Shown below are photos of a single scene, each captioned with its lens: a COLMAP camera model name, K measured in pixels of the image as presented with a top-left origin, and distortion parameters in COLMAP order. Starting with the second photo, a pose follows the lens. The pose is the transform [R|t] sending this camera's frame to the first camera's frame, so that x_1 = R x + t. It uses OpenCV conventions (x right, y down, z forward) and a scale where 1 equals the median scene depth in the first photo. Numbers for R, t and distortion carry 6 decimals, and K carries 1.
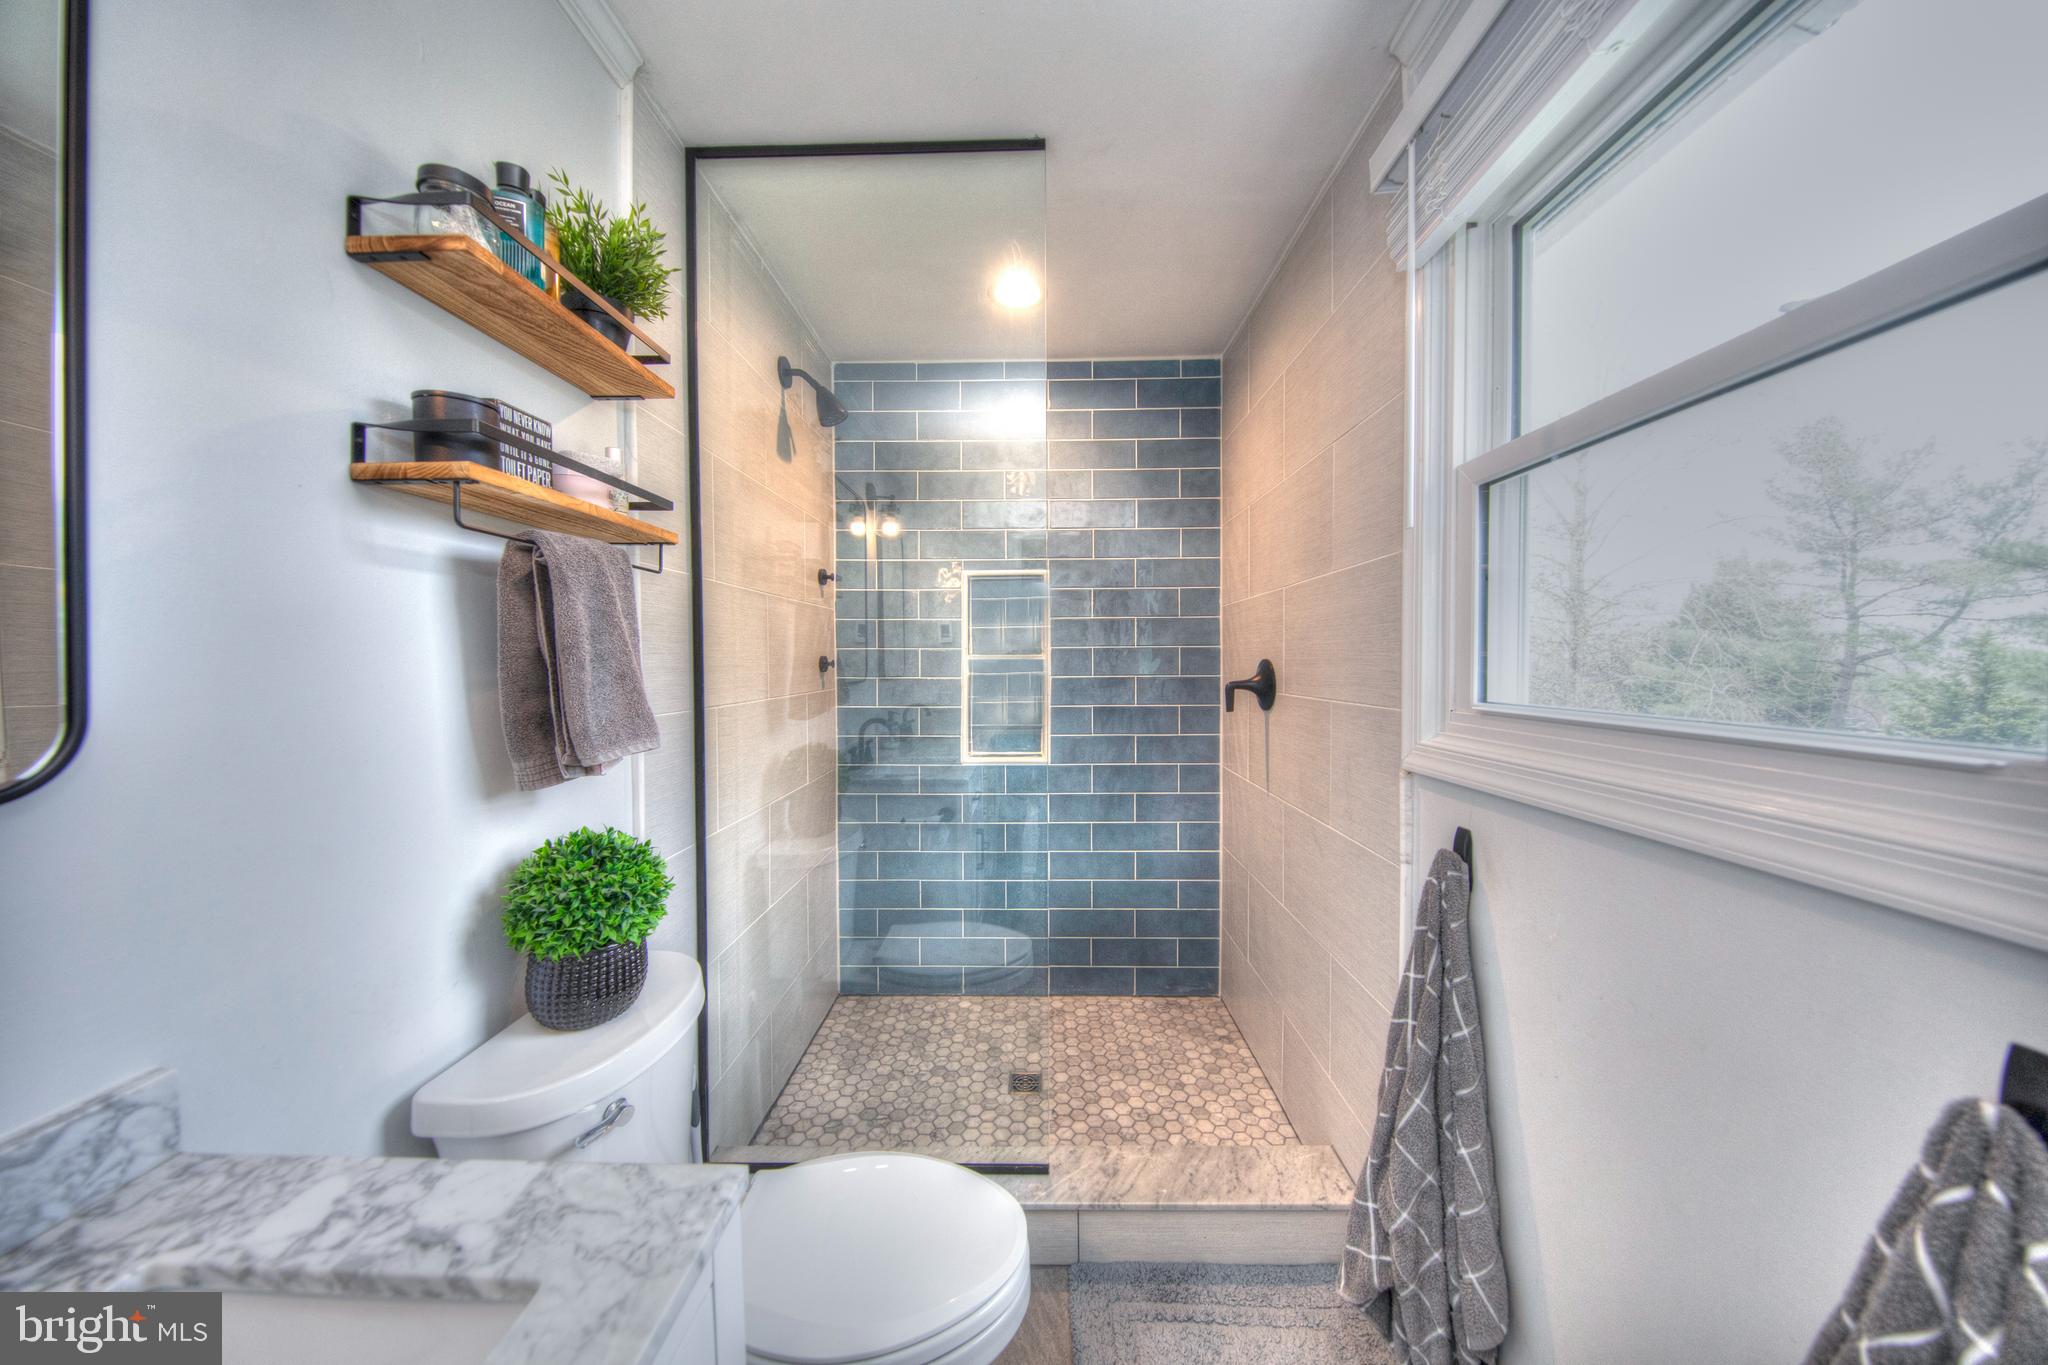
lens RADIAL K [[643.2, 0, 1018.6], [0, 643.2, 675.5], [0, 0, 1]] dist [0.005535, -0.004222]
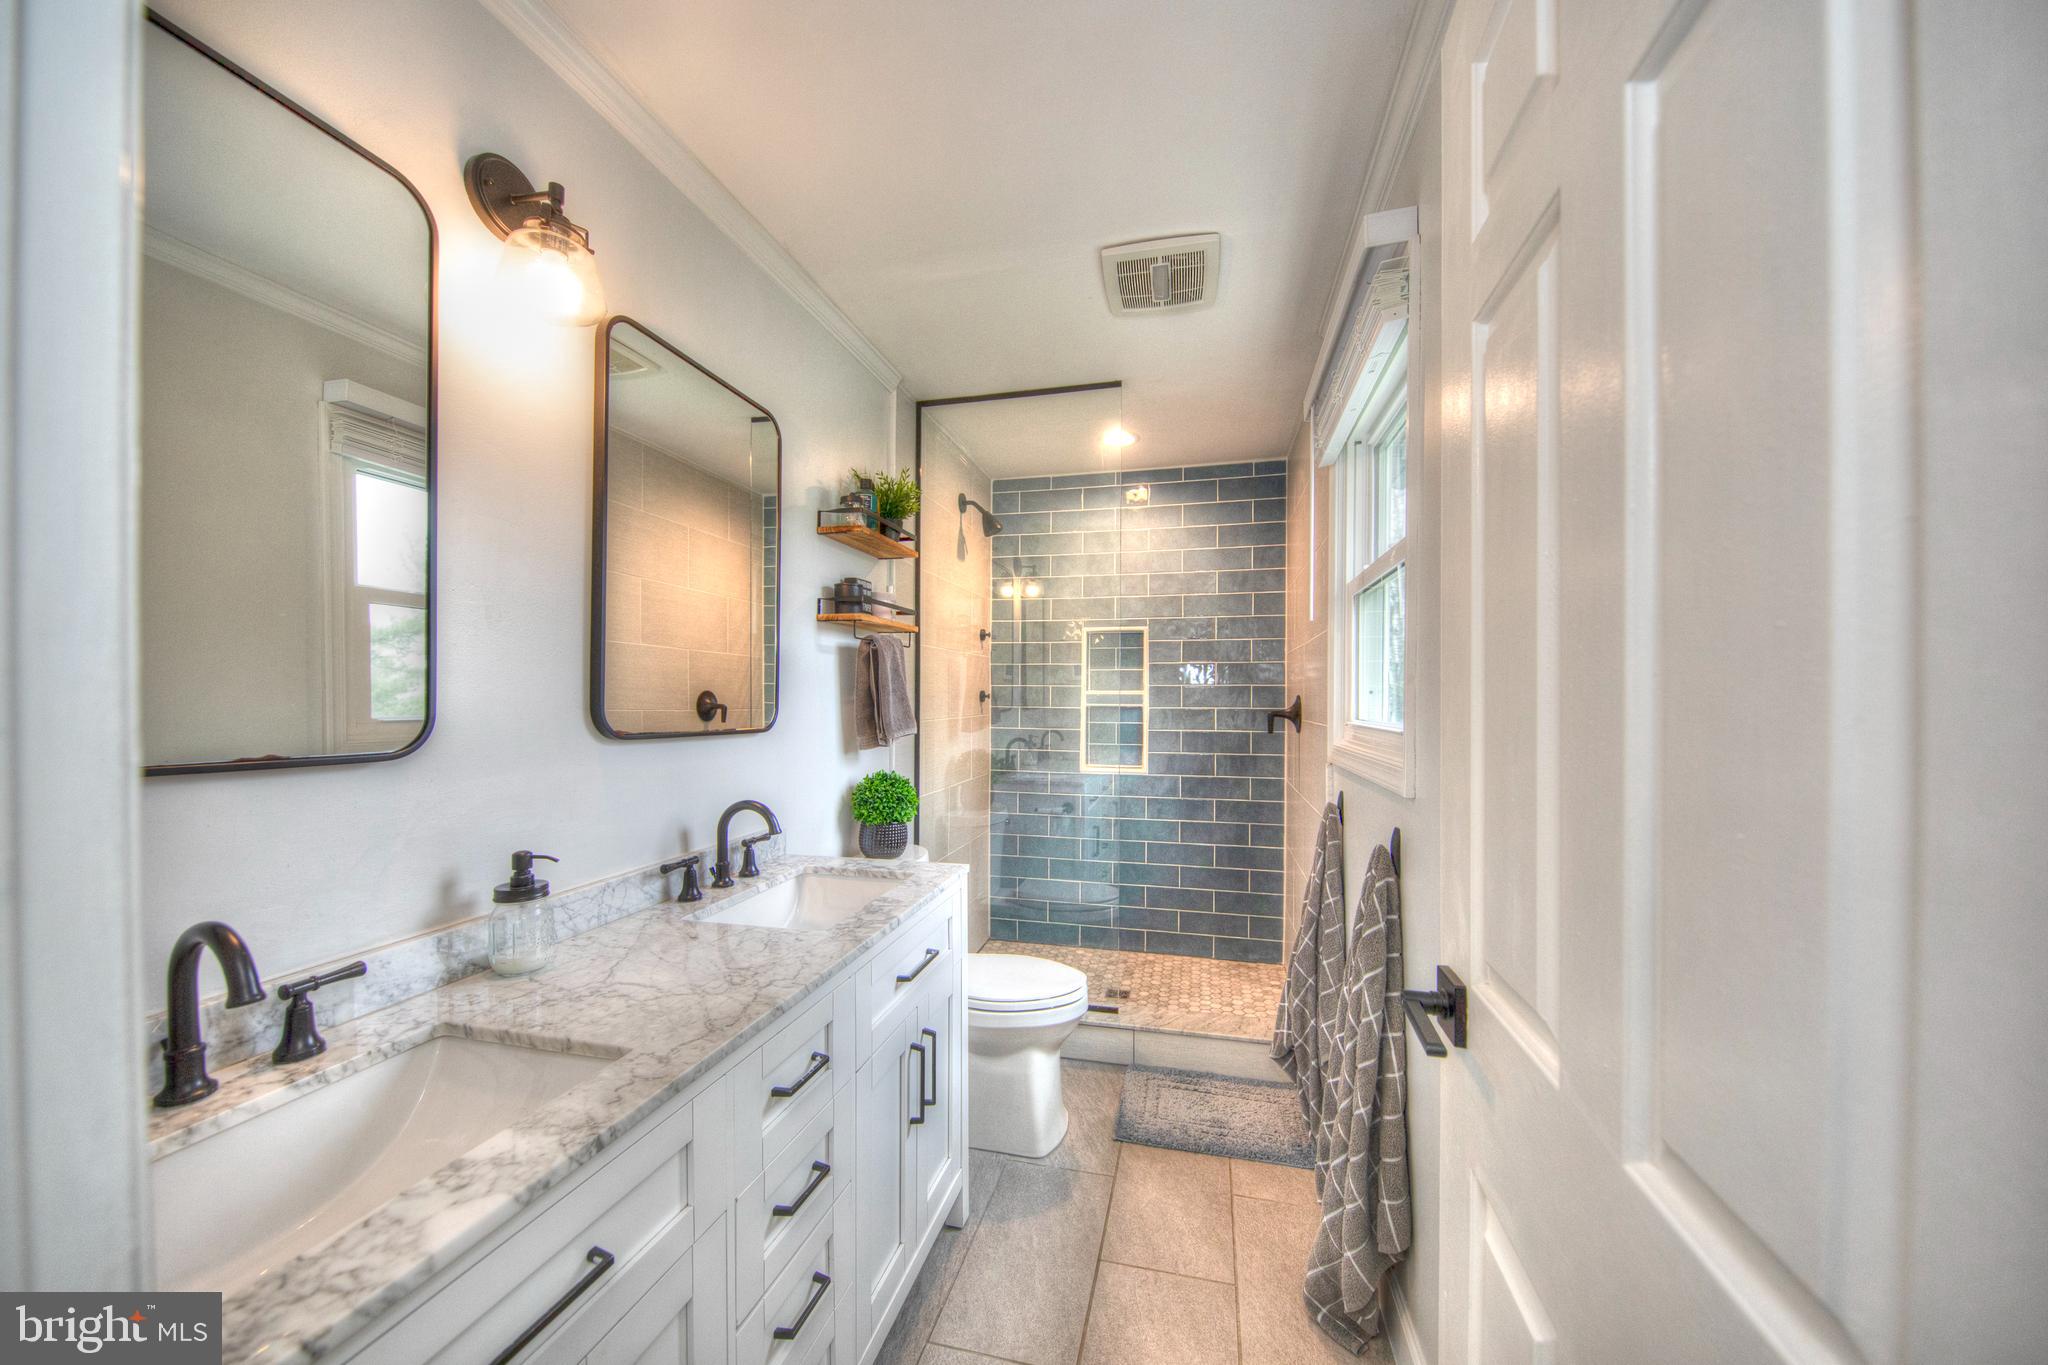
lens RADIAL K [[736.0, 0, 1019.0], [0, 736.0, 679.0], [0, 0, 1]] dist [0.000675, -0.000367]
pose [[0.975237, 0.002923, -0.221141, 0.134061], [-0.013577, 0.998818, -0.046673, 0.018769], [0.220743, 0.048519, 0.974124, -0.566420]]
